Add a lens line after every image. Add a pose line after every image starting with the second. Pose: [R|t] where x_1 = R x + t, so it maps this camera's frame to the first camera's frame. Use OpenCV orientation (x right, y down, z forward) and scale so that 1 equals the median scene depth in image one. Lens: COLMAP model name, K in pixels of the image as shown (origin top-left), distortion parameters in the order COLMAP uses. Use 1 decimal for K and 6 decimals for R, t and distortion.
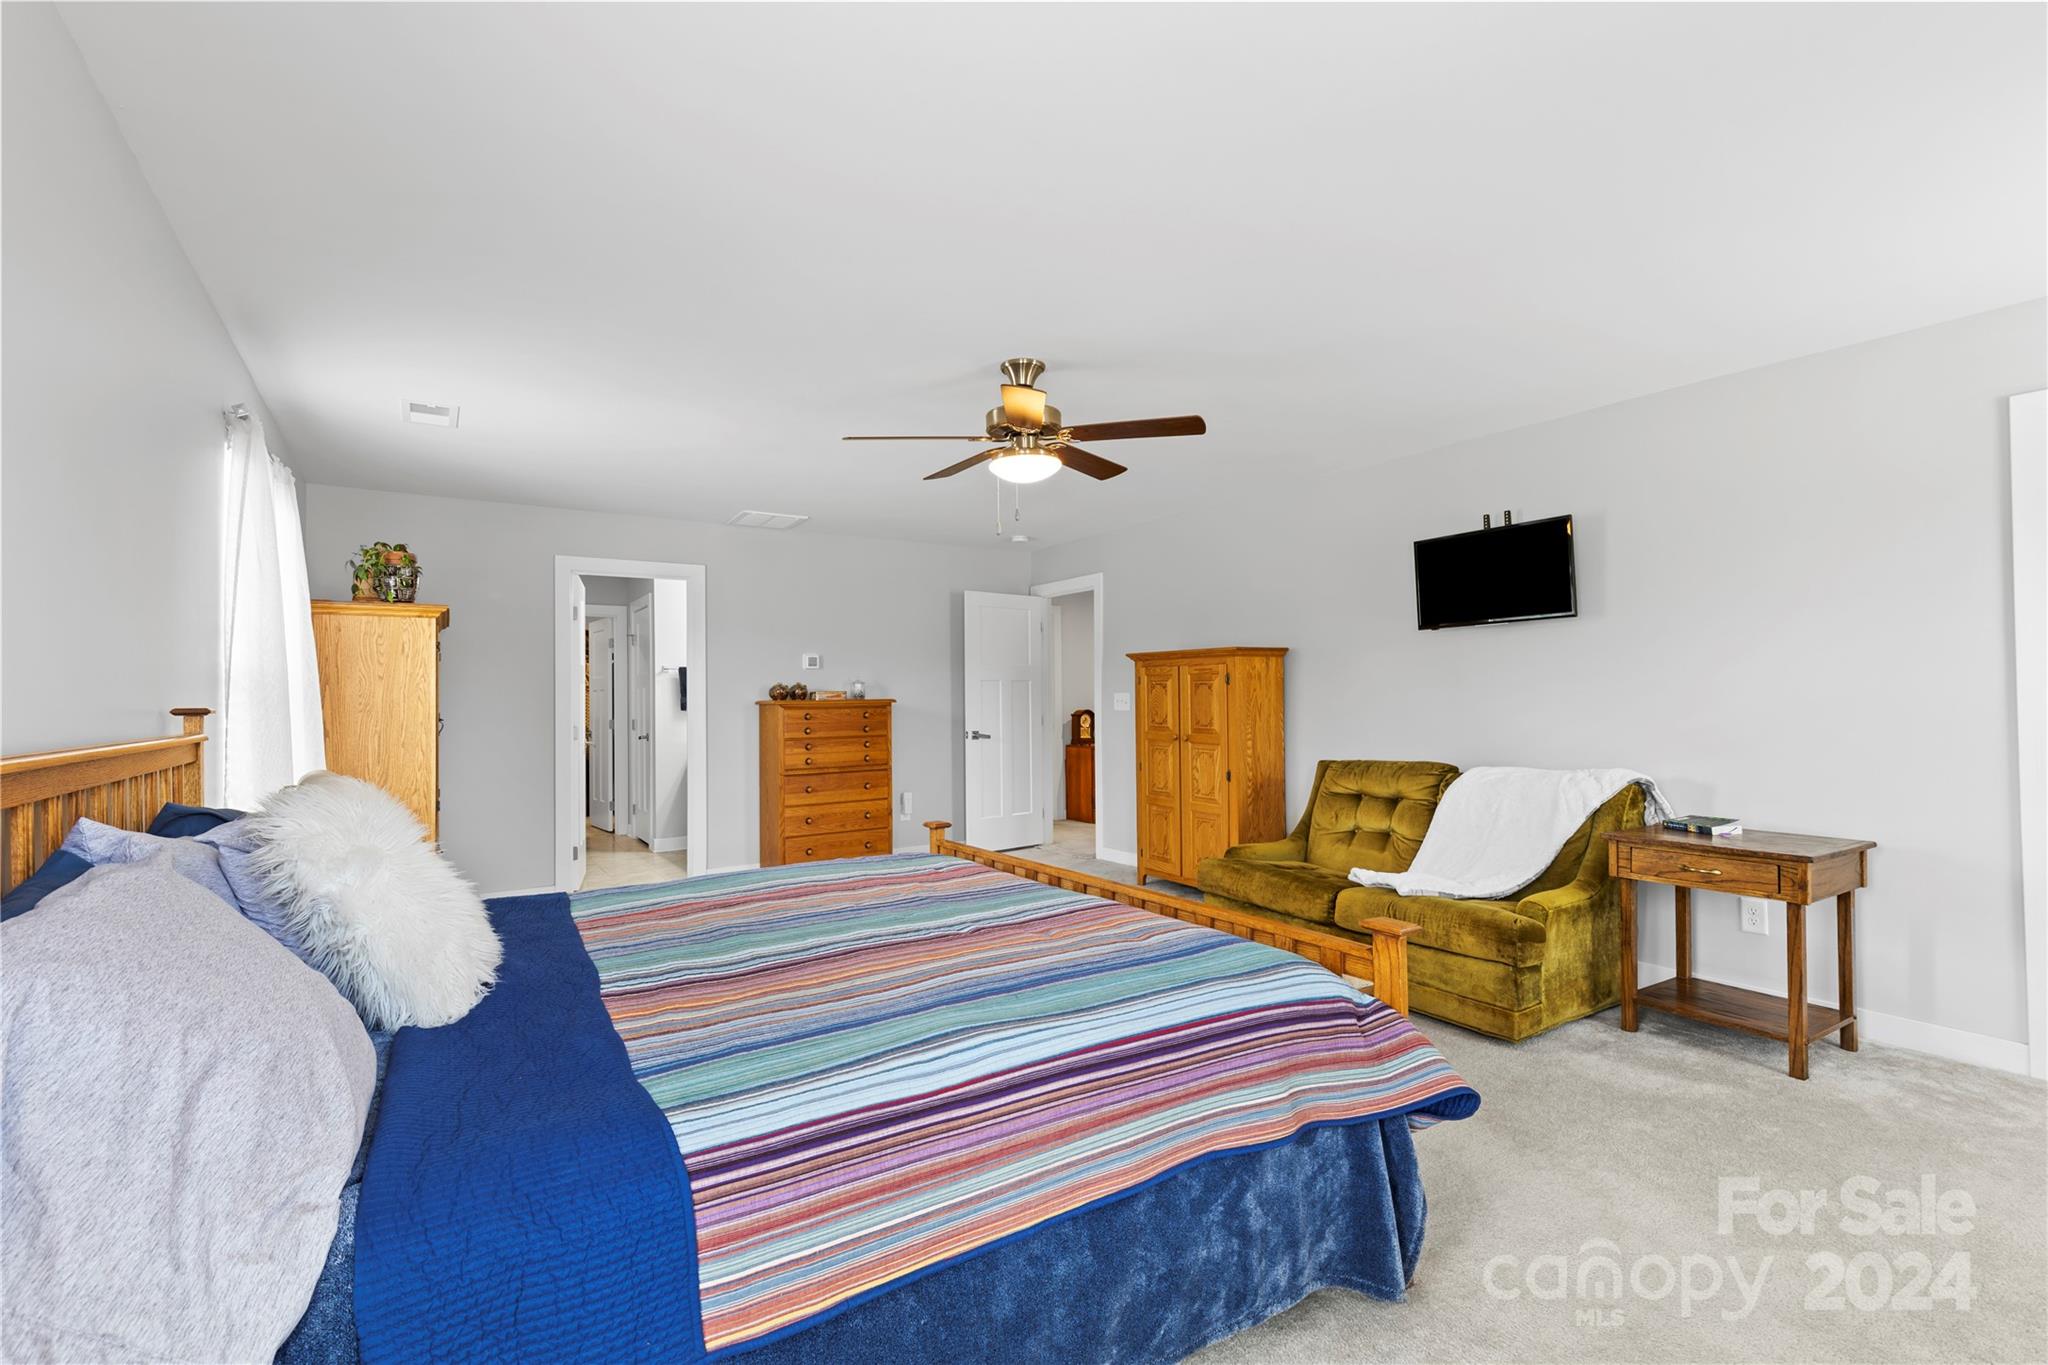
lens RADIAL K [[927.8, 0, 1026.2], [0, 927.8, 687.1], [0, 0, 1]] dist [0.007702, -0.000889]
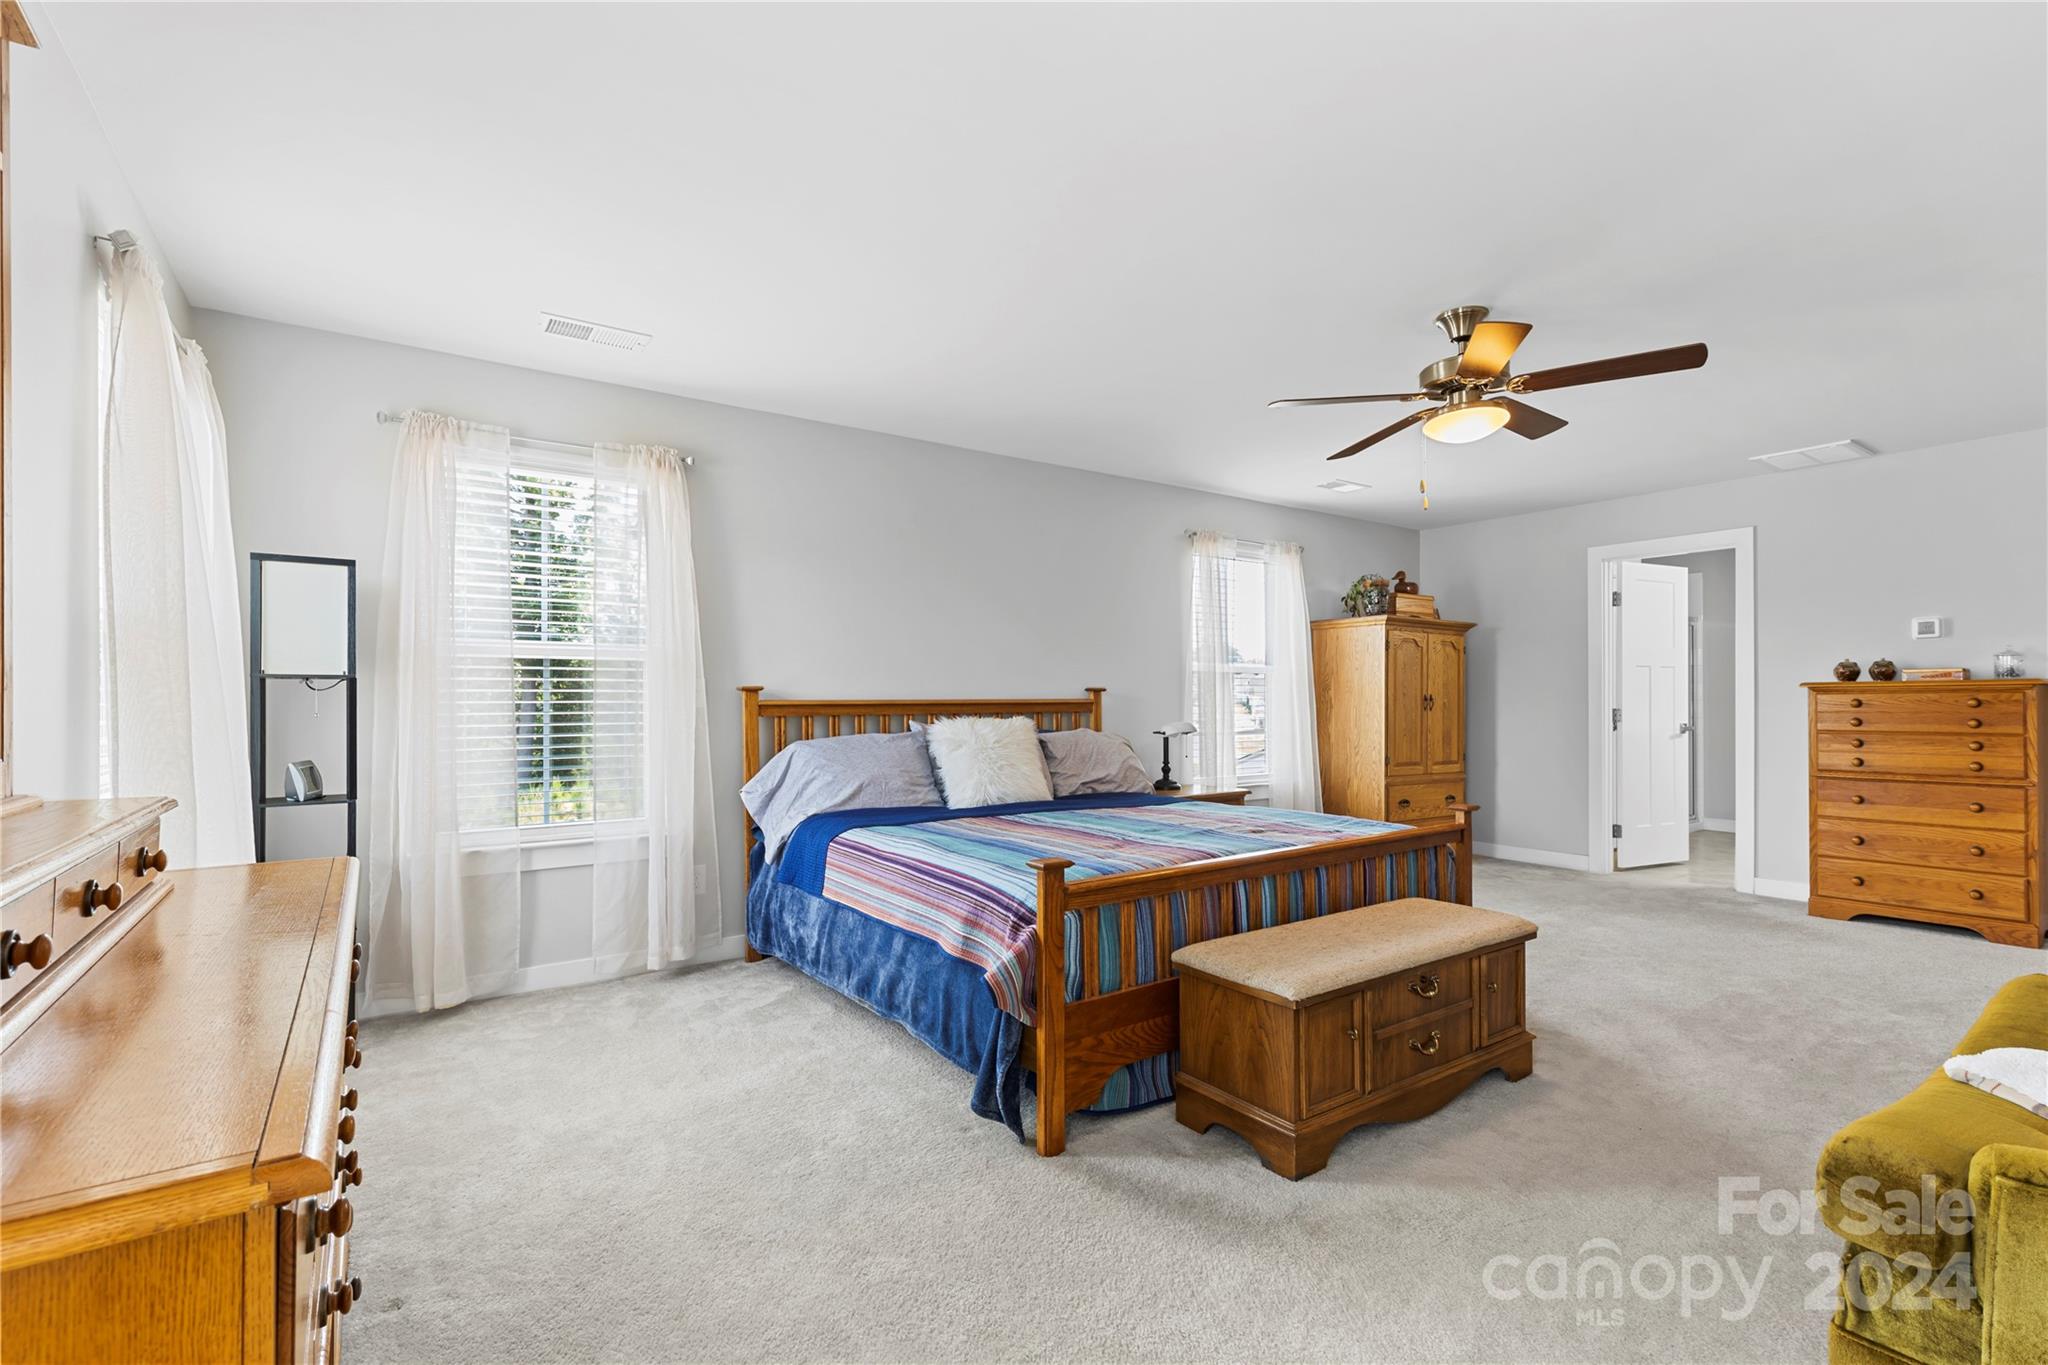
lens RADIAL K [[927.8, 0, 1025.8], [0, 927.8, 695.0], [0, 0, 1]] dist [0.007702, -0.000889]
pose [[0.024746, 0.005520, -0.999679, 0.509621], [0.015893, 0.999856, 0.005915, 0.010010], [0.999567, -0.016034, 0.024655, 0.301798]]
